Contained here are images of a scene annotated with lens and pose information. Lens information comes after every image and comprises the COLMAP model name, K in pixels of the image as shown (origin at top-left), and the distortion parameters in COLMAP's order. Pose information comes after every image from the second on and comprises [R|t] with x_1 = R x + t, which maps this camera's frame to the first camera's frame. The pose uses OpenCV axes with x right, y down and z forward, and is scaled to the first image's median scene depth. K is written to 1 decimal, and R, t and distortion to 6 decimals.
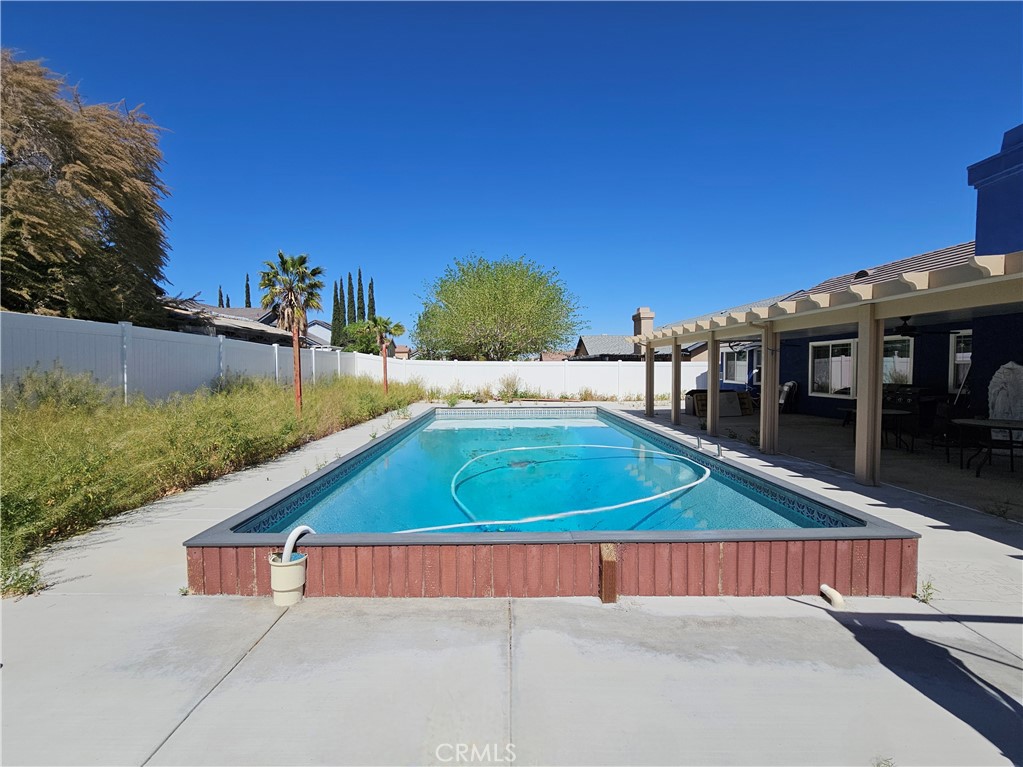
lens RADIAL K [[420.4, 0, 513.0], [0, 420.4, 383.0], [0, 0, 1]] dist [-0.001241, 0.000956]
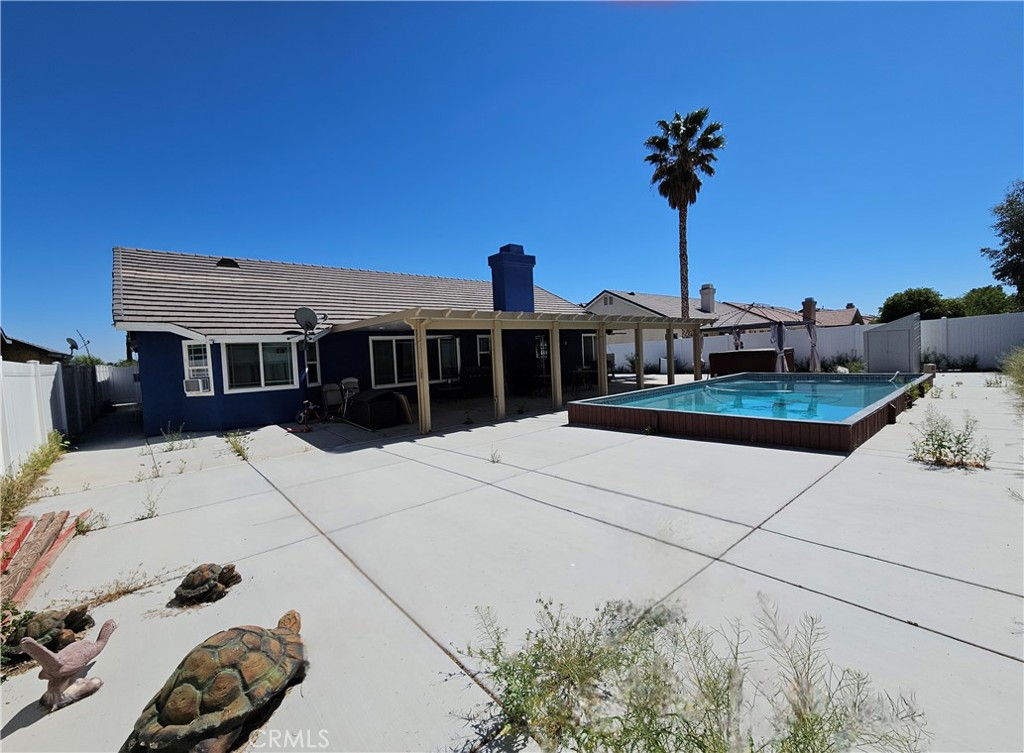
lens RADIAL K [[424.9, 0, 516.8], [0, 424.9, 367.1], [0, 0, 1]] dist [-0.008373, 0.000112]
pose [[-0.636083, 0.002137, 0.771618, -0.287975], [0.077442, 0.995124, 0.061084, -0.055911], [-0.767725, 0.098610, -0.633146, 1.316364]]
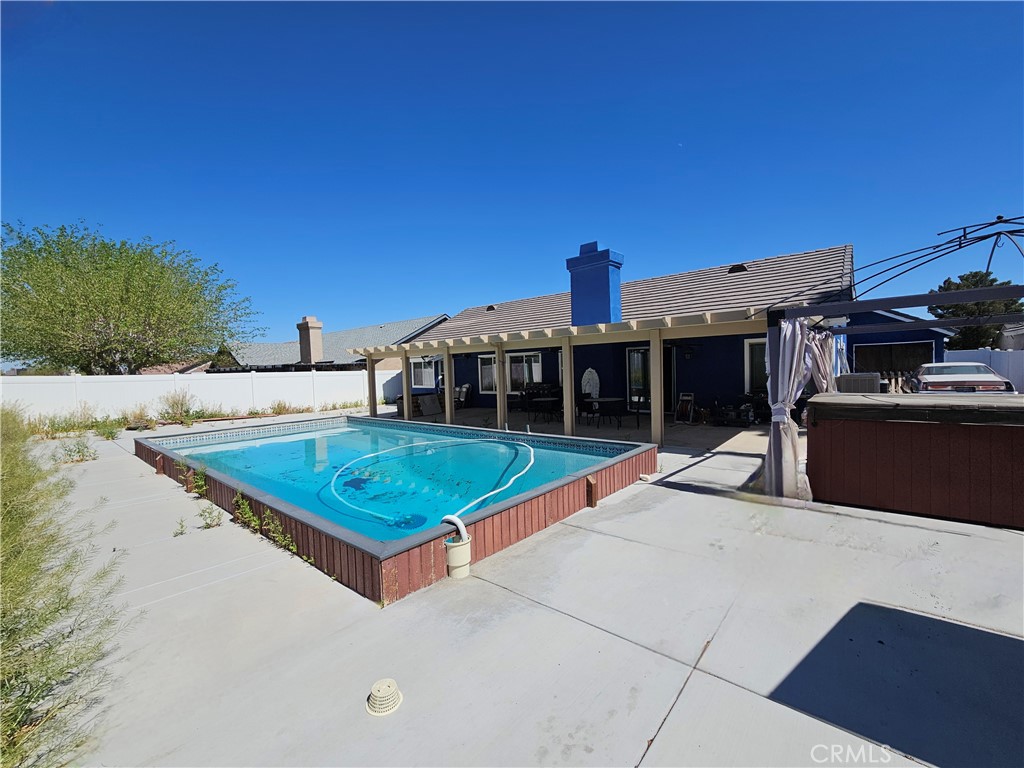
lens RADIAL K [[420.9, 0, 505.2], [0, 420.9, 381.1], [0, 0, 1]] dist [-0.001241, 0.000956]
pose [[0.664050, -0.037038, 0.746771, -0.263836], [0.055062, 0.998483, 0.000559, -0.006842], [-0.745658, 0.040747, 0.665081, 0.013457]]
